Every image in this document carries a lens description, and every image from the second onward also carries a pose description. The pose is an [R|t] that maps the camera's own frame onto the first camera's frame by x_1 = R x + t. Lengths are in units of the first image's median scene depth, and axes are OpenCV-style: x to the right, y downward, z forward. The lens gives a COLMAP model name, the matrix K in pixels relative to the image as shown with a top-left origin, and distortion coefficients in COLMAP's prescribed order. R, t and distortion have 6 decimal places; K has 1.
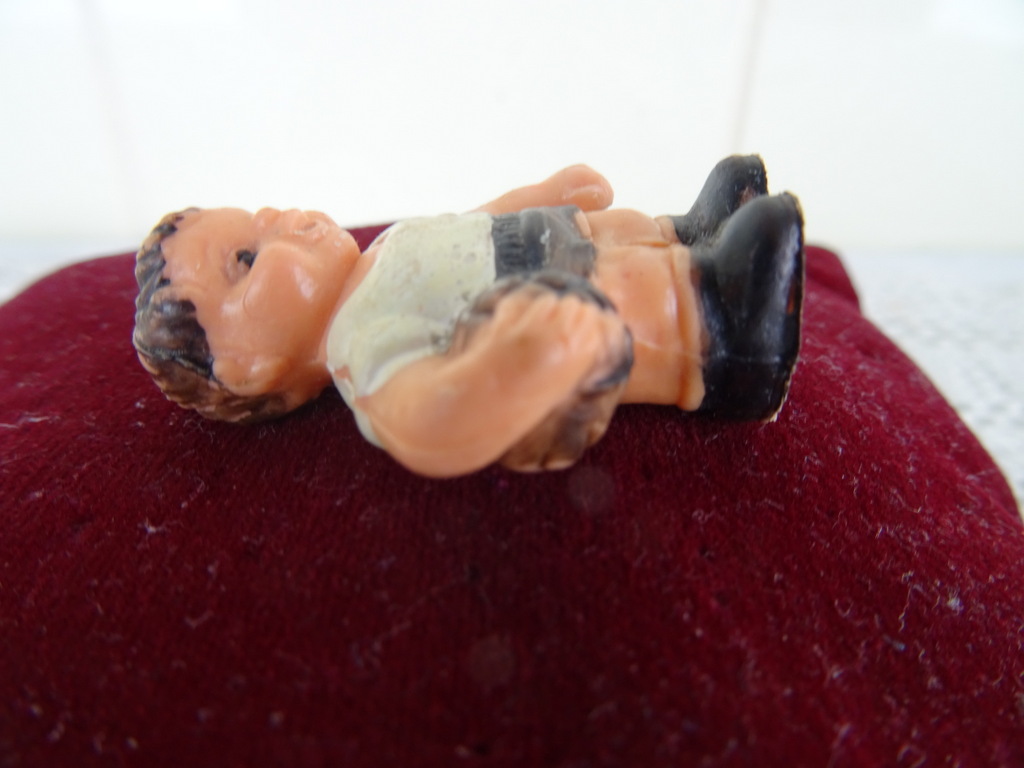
lens RADIAL K [[714.5, 0, 511.3], [0, 714.5, 442.9], [0, 0, 1]] dist [0.044341, -0.085483]
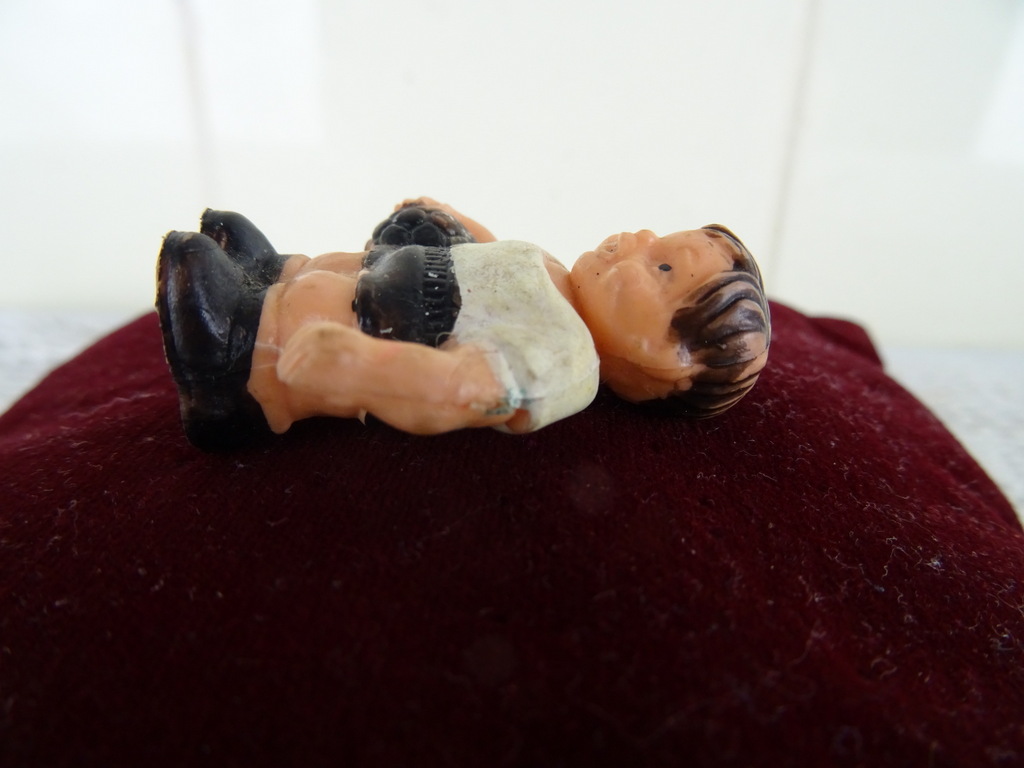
lens RADIAL K [[733.3, 0, 512.0], [0, 733.3, 384.0], [0, 0, 1]] dist [0.029625, -0.084493]
pose [[0.997664, 0.028718, -0.061979, 0.028520], [-0.041745, 0.974510, -0.220426, 0.228935], [0.054069, 0.222498, 0.973433, -0.201747]]
